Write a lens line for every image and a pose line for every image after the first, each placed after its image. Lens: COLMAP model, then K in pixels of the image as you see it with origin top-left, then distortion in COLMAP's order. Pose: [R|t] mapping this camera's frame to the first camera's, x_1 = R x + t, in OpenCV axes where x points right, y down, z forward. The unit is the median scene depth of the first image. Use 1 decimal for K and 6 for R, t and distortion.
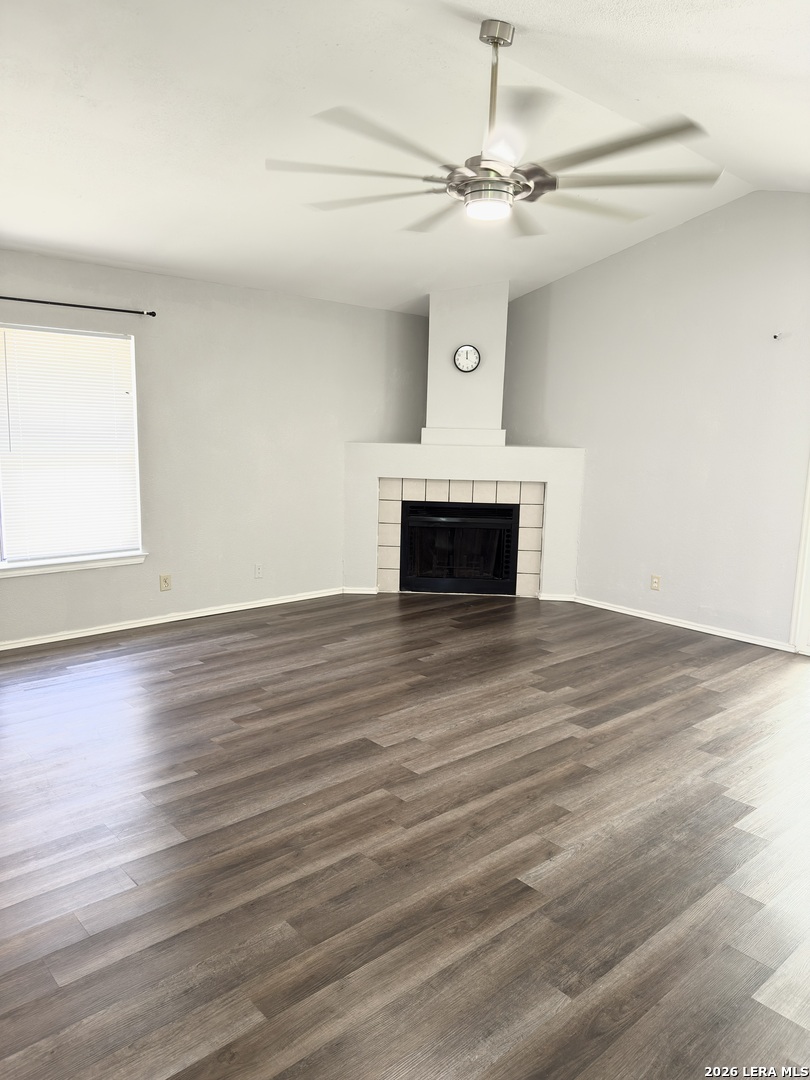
lens RADIAL K [[763.4, 0, 396.7], [0, 763.4, 536.8], [0, 0, 1]] dist [0.054423, -0.068578]
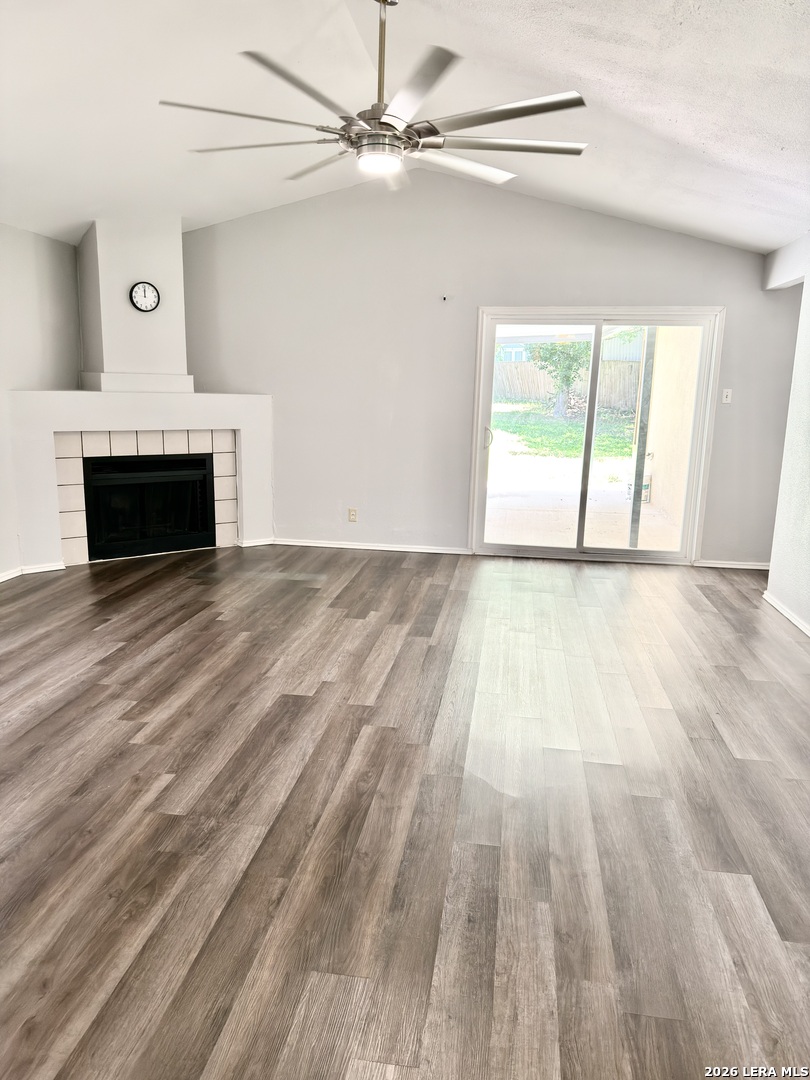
lens RADIAL K [[763.4, 0, 422.8], [0, 763.4, 539.5], [0, 0, 1]] dist [0.054423, -0.068578]
pose [[0.753840, -0.139316, 0.642118, -0.386061], [0.095790, 0.990124, 0.102365, -0.011297], [-0.650038, -0.015659, 0.759741, 0.112239]]
